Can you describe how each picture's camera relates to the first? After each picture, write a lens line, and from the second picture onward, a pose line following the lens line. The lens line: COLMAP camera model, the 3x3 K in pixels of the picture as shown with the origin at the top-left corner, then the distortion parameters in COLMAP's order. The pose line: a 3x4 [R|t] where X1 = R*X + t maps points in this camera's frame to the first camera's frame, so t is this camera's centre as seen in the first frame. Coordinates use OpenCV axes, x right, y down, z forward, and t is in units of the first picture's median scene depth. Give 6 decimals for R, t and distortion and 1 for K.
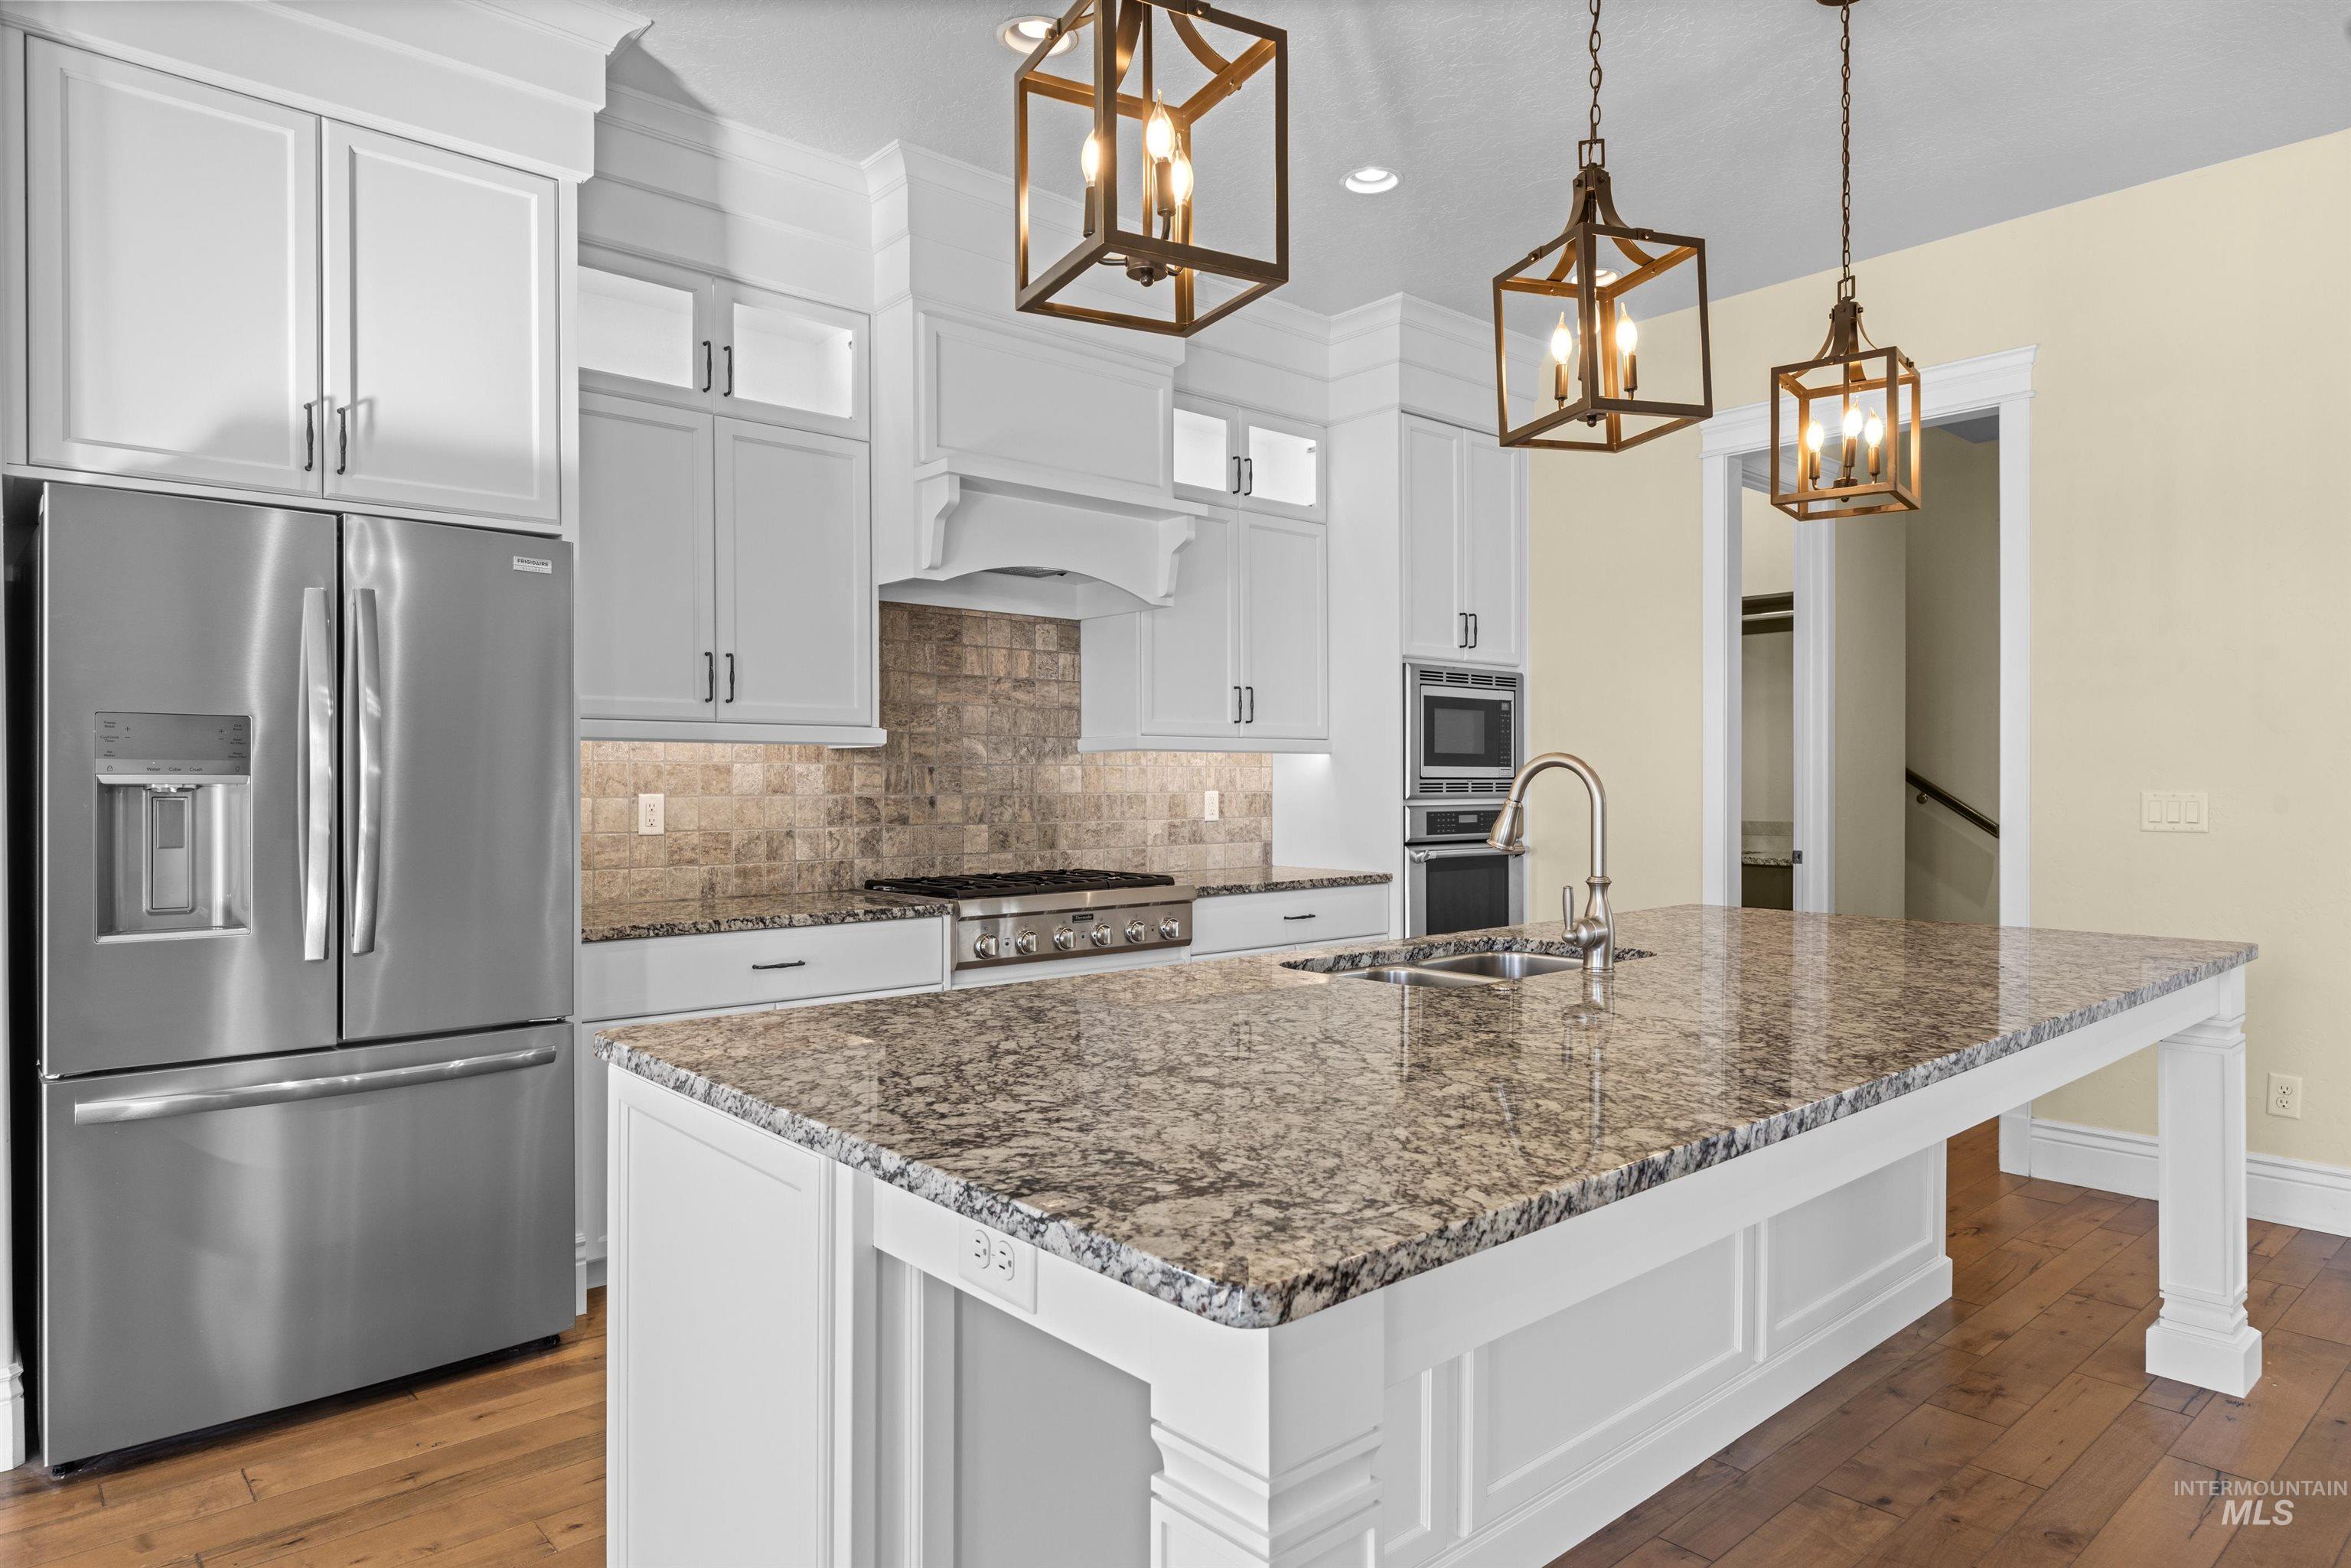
lens RADIAL K [[1403.9, 0, 1175.5], [0, 1403.9, 784.0], [0, 0, 1]] dist [-0.000249, 0.001761]
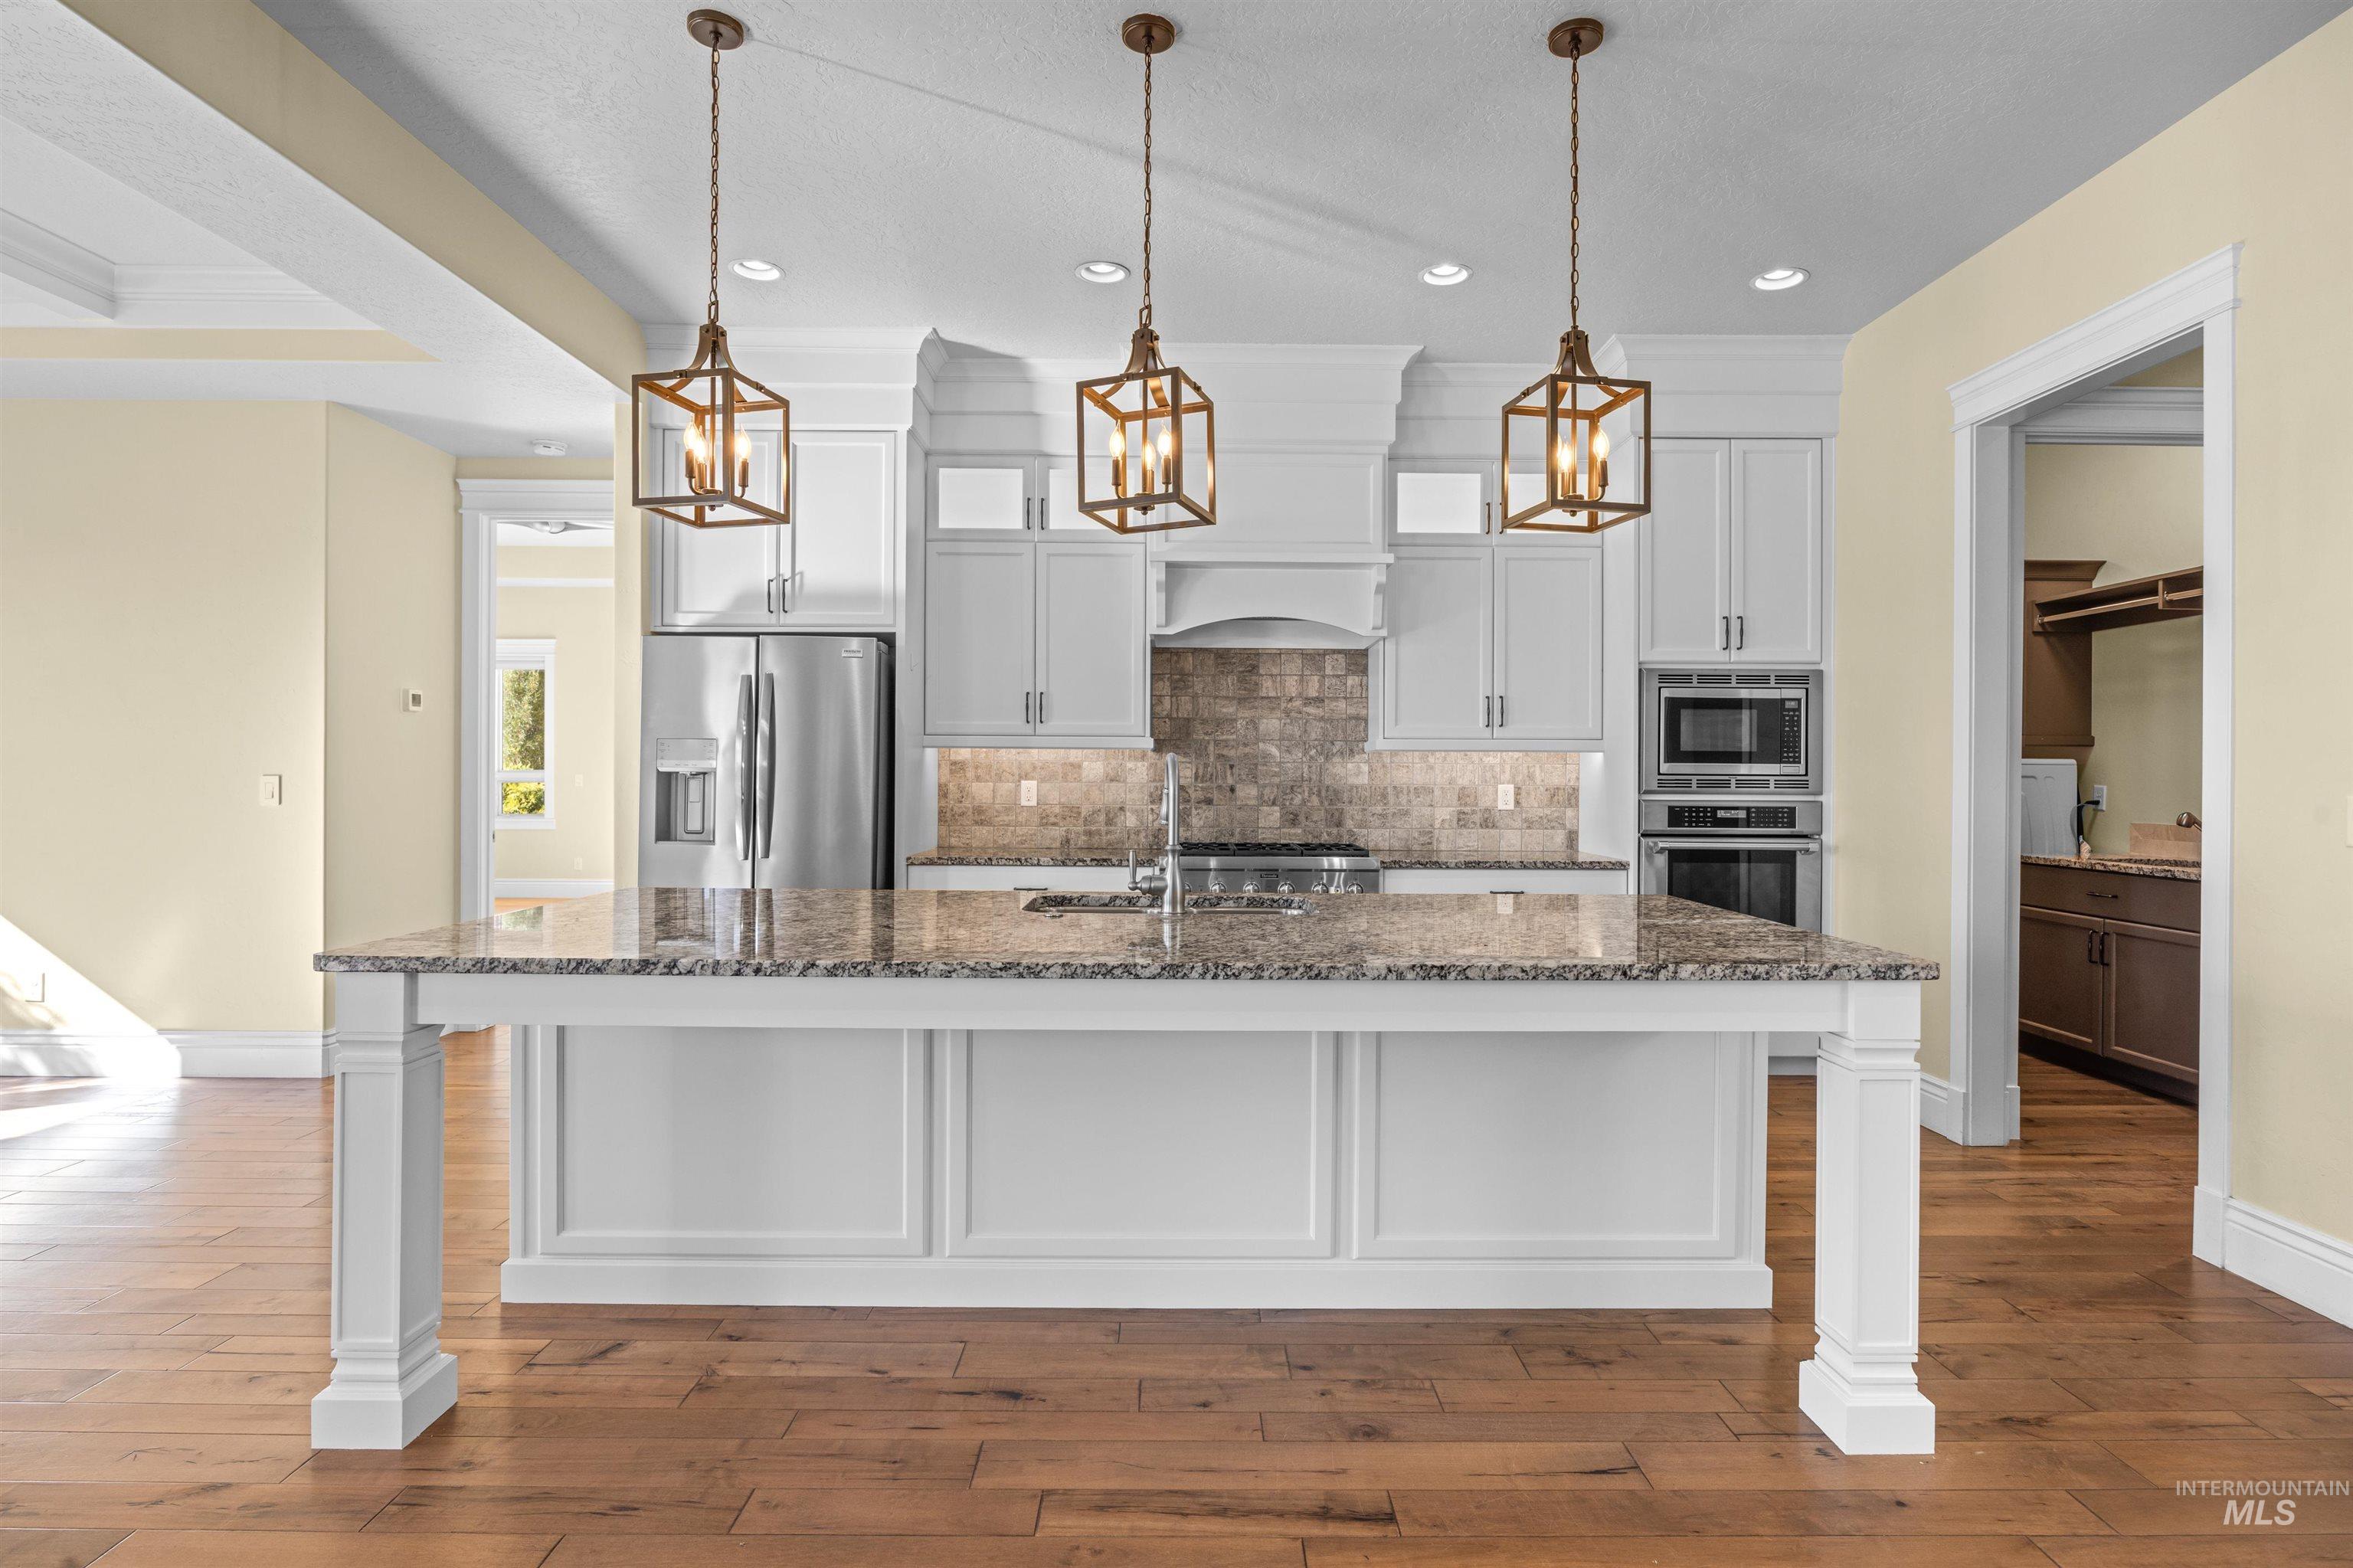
lens RADIAL K [[1189.9, 0, 1176.5], [0, 1189.9, 784.0], [0, 0, 1]] dist [-0.016351, -0.000180]
pose [[0.746006, 0.010502, -0.665856, 0.550633], [-0.008064, 0.999945, 0.006738, 0.000126], [0.665890, 0.000343, 0.746050, 0.080999]]
